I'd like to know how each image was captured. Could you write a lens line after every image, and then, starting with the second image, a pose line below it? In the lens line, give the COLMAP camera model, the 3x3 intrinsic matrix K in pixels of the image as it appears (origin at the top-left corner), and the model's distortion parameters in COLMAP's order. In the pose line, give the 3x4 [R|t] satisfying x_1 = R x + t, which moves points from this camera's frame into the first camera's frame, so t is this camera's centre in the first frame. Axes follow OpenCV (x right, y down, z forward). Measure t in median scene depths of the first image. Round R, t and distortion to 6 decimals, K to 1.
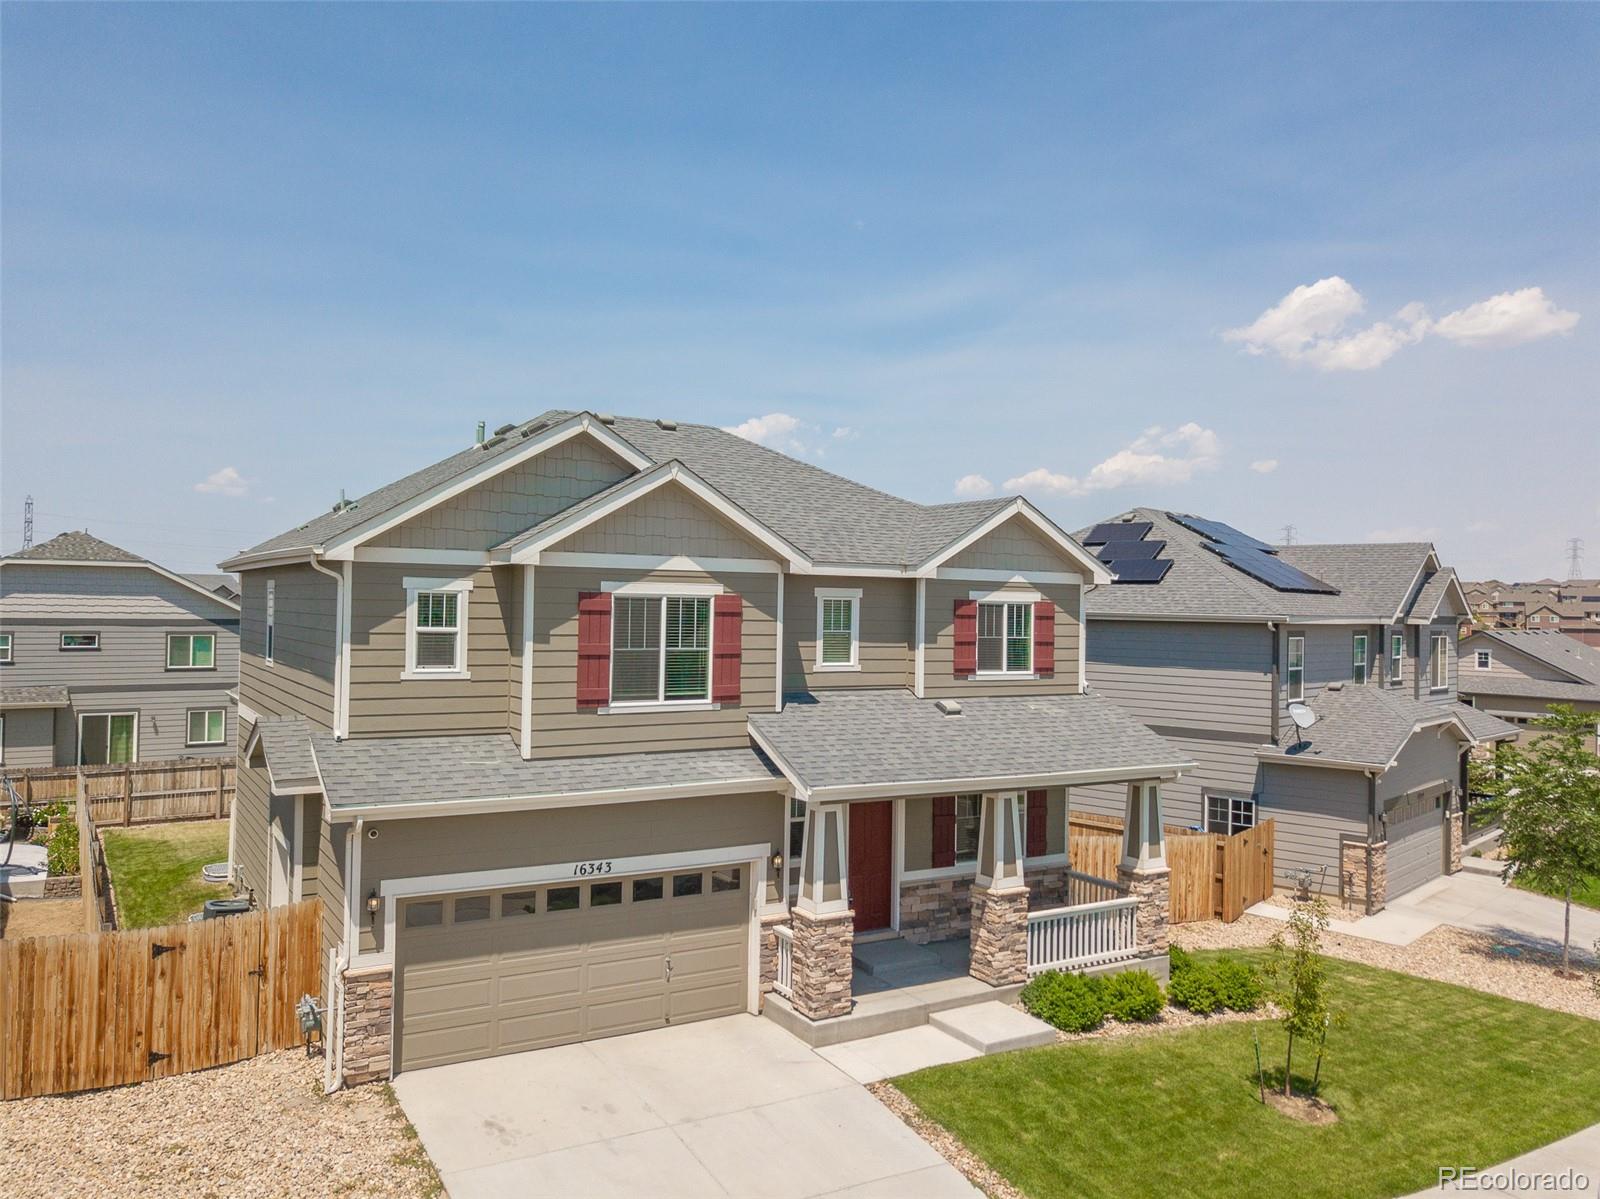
lens RADIAL K [[1234.2, 0, 800.0], [0, 1234.2, 599.5], [0, 0, 1]] dist [0.095033, -0.114304]
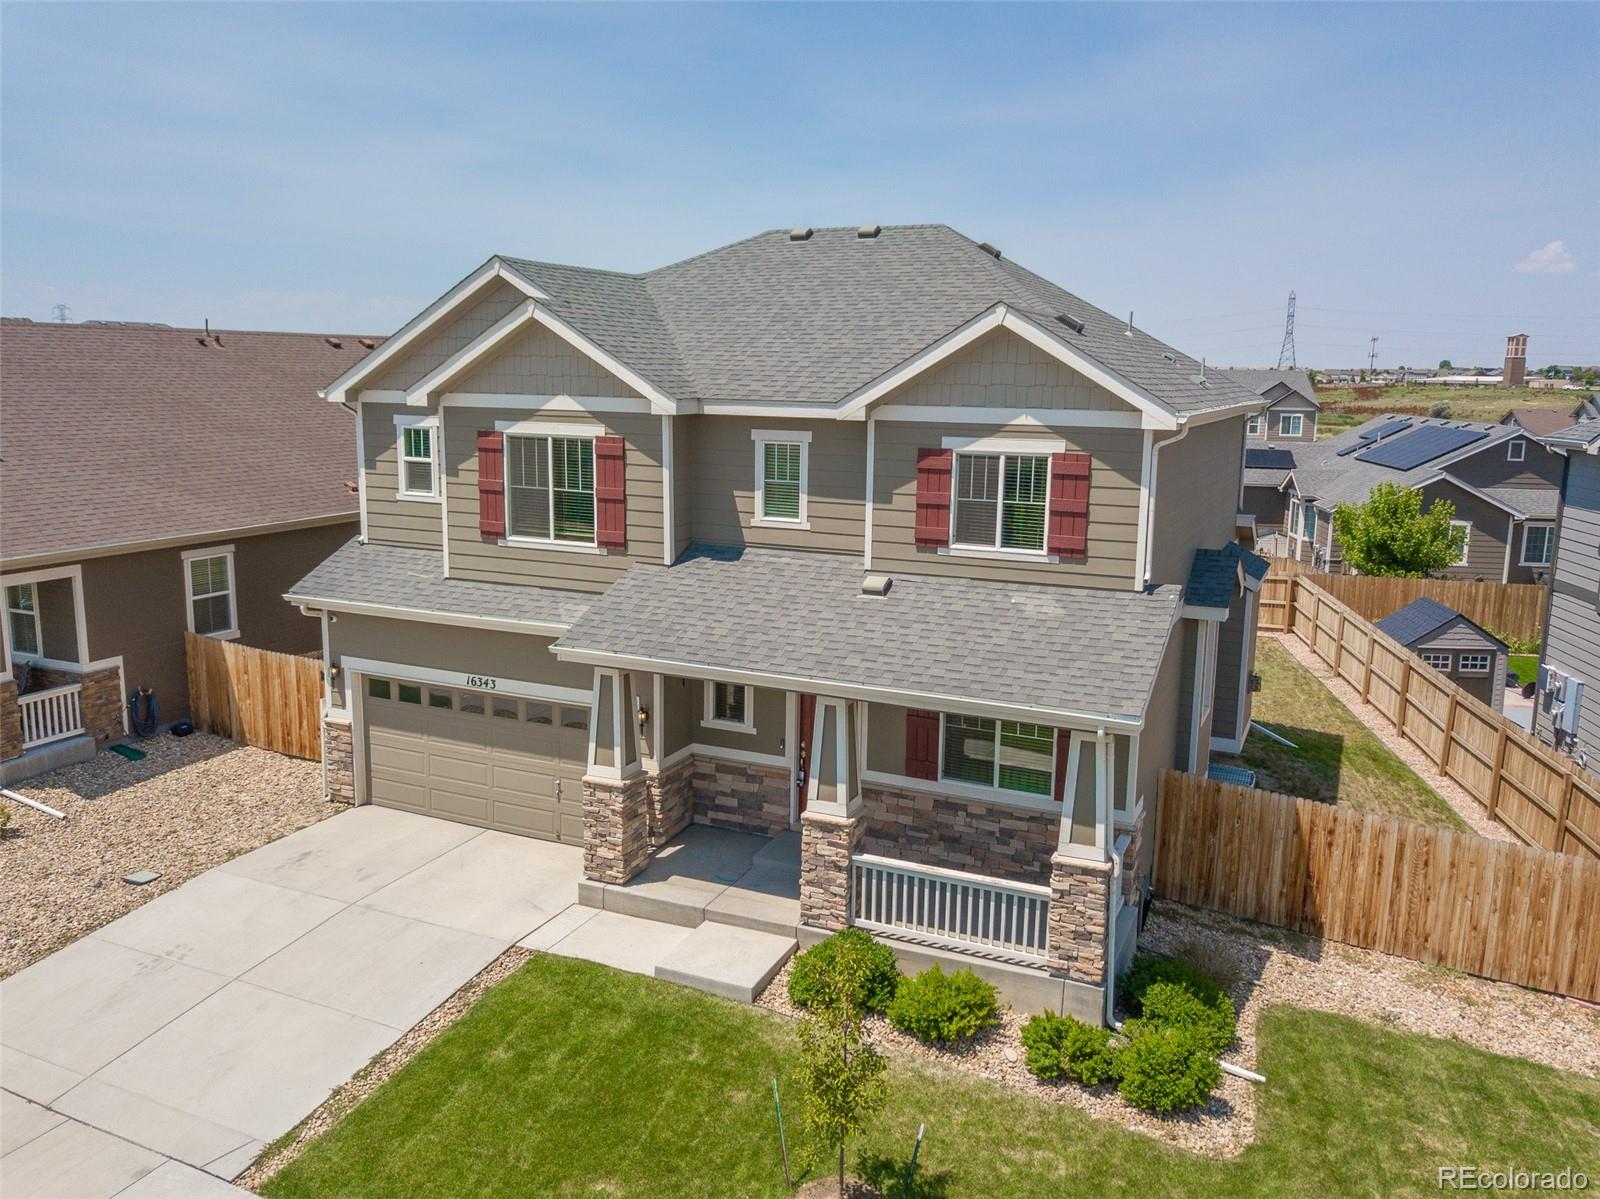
lens RADIAL K [[1191.1, 0, 800.0], [0, 1191.1, 599.5], [0, 0, 1]] dist [0.222075, -0.546014]
pose [[0.573023, 0.135118, -0.808324, 0.799232], [-0.007408, 0.987129, 0.159756, -0.028965], [0.819506, -0.085555, 0.566649, 0.586170]]
